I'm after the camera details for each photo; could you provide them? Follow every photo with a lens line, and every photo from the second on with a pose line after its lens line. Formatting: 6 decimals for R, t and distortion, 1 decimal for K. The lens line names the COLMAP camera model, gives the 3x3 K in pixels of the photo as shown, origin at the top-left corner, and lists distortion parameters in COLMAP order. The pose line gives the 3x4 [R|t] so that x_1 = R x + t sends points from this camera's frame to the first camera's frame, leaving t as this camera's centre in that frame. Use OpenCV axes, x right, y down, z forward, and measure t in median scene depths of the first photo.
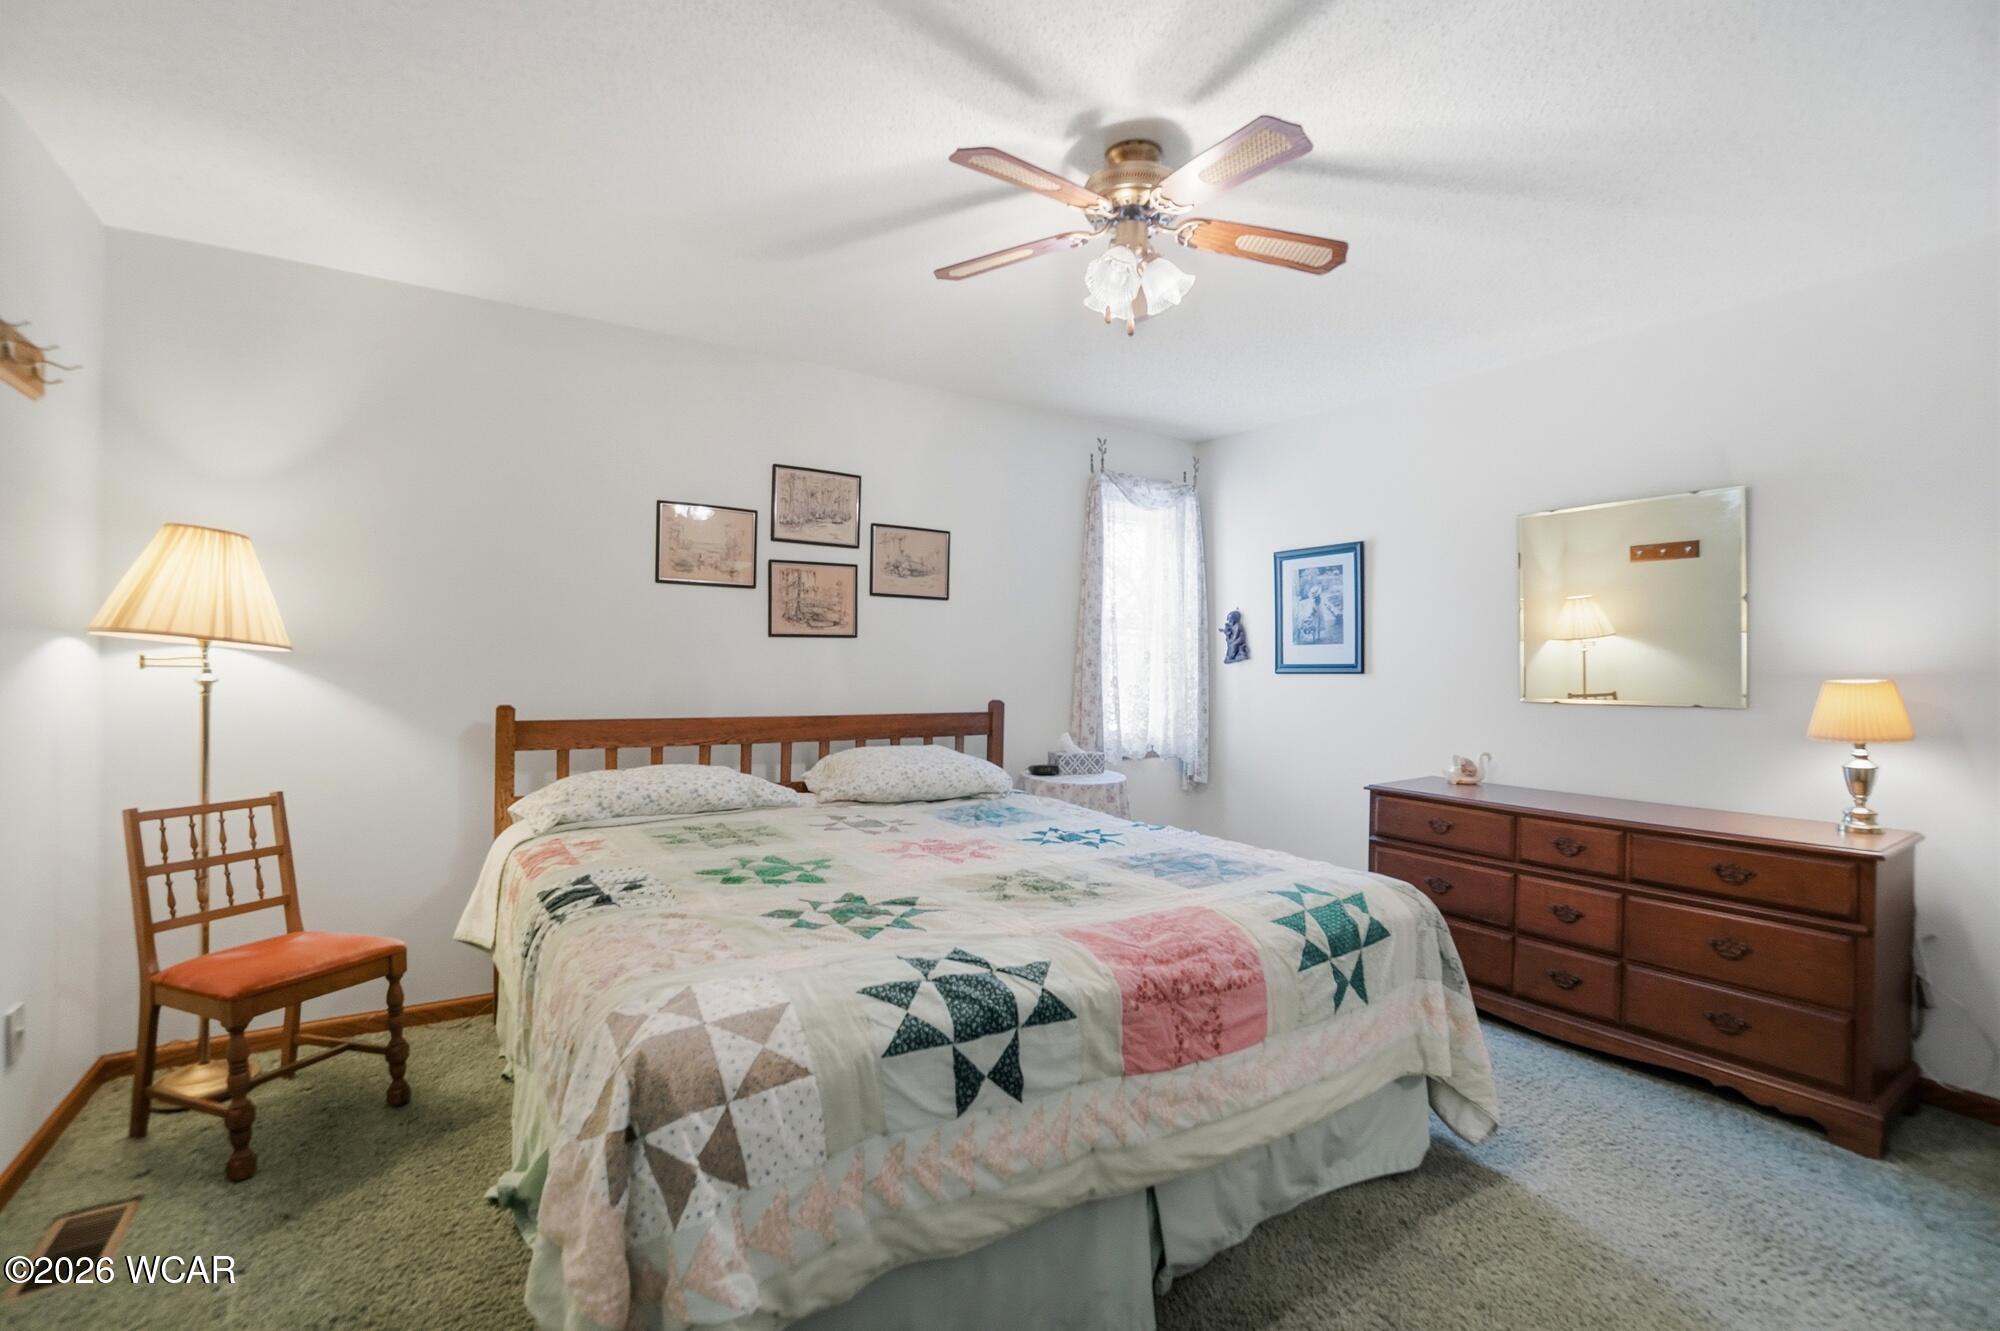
lens RADIAL K [[884.6, 0, 978.5], [0, 884.6, 671.1], [0, 0, 1]] dist [-0.059000, 0.020049]
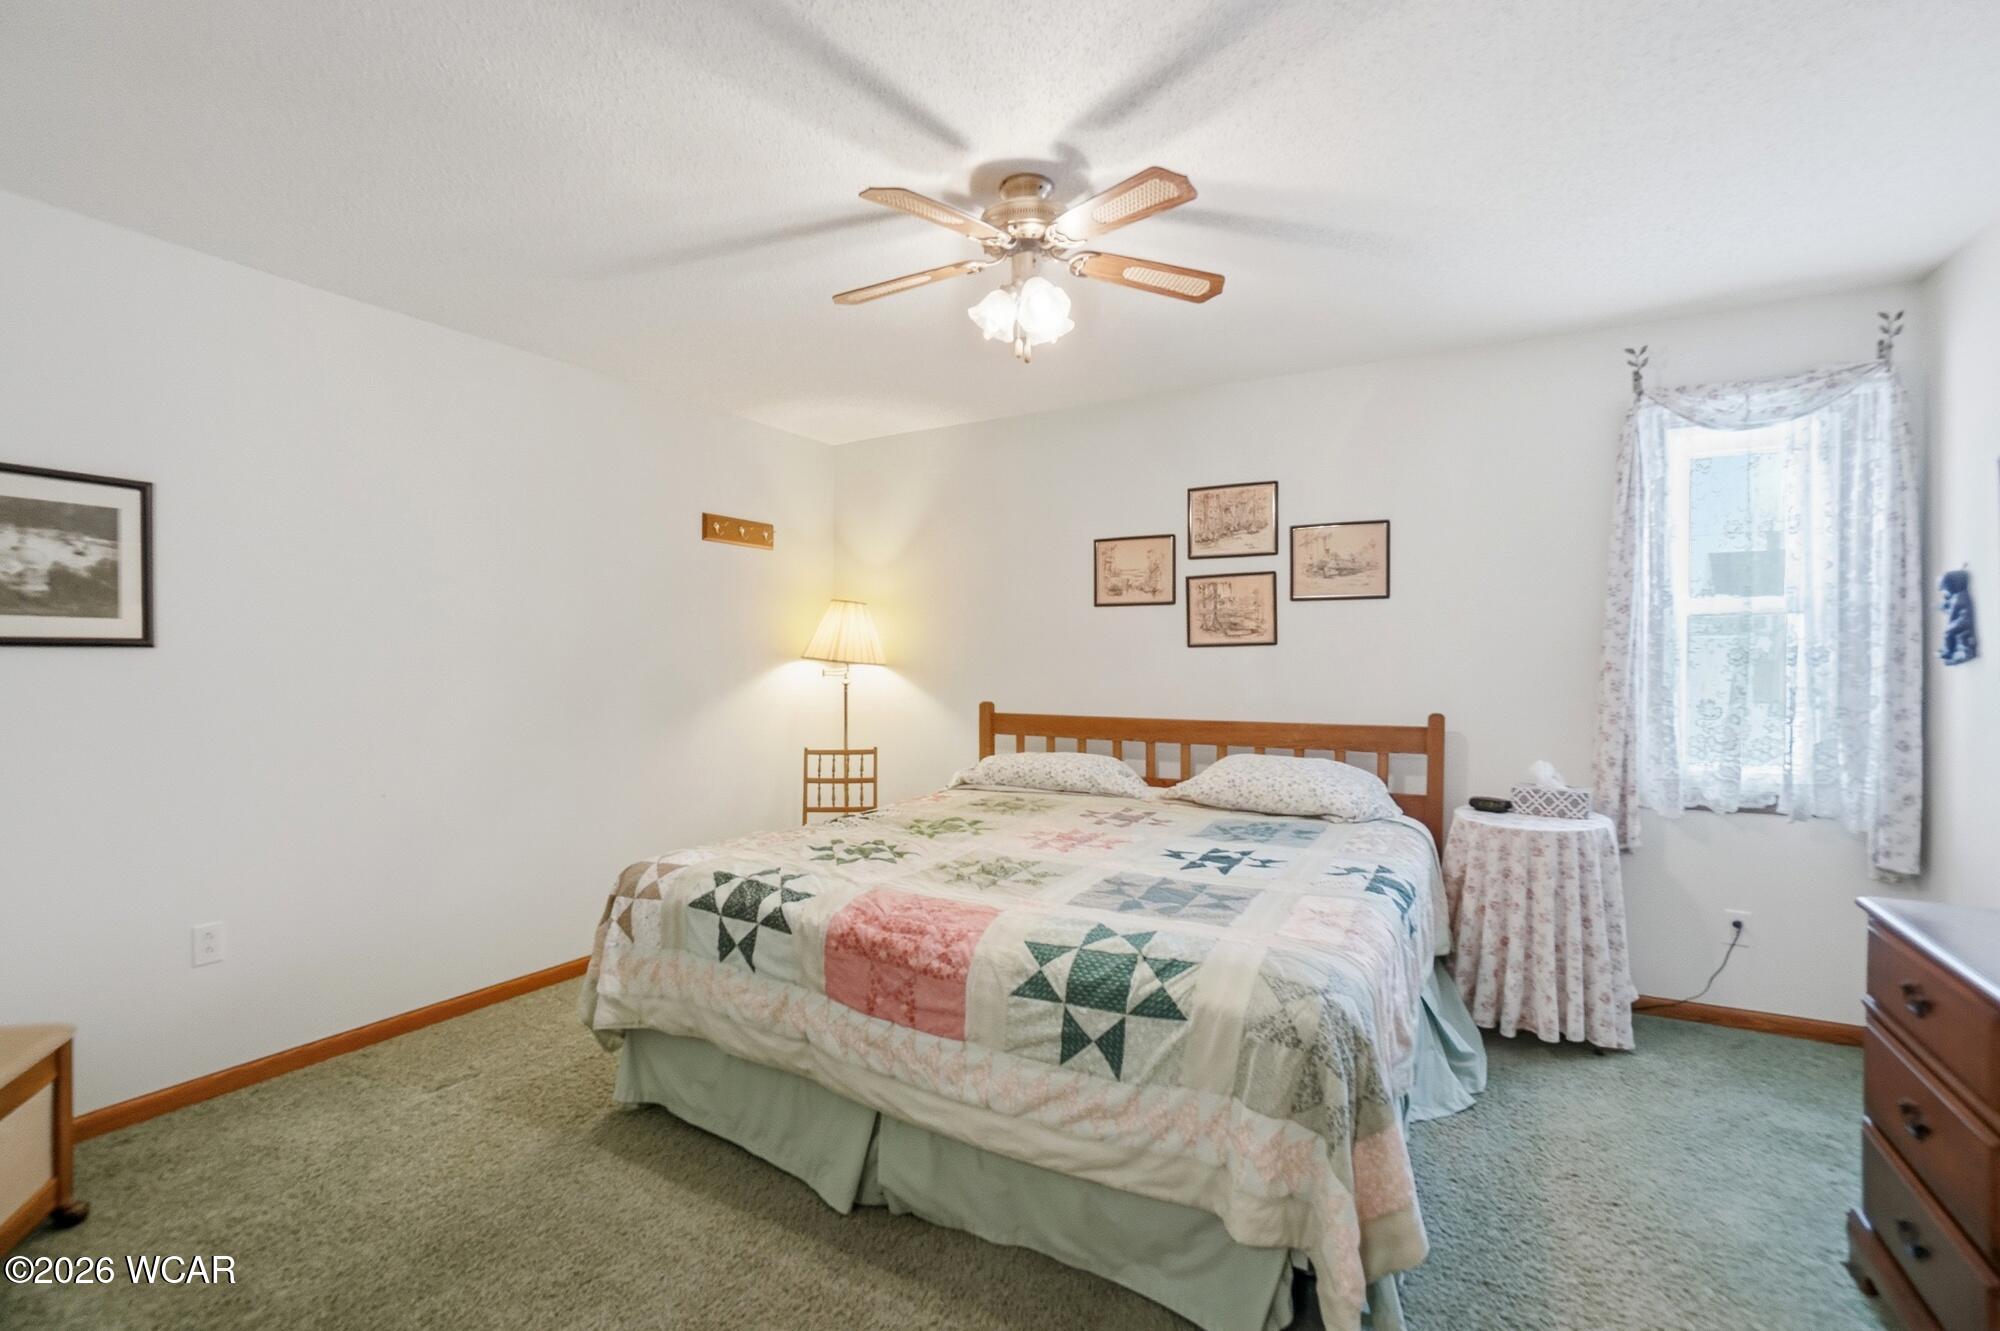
lens RADIAL K [[884.6, 0, 978.5], [0, 884.6, 671.1], [0, 0, 1]] dist [-0.059000, 0.020049]
pose [[0.448018, -0.002724, -0.894020, 0.713640], [0.001273, 0.999996, -0.002409, -0.007061], [0.894023, -0.000058, 0.448020, 0.310821]]
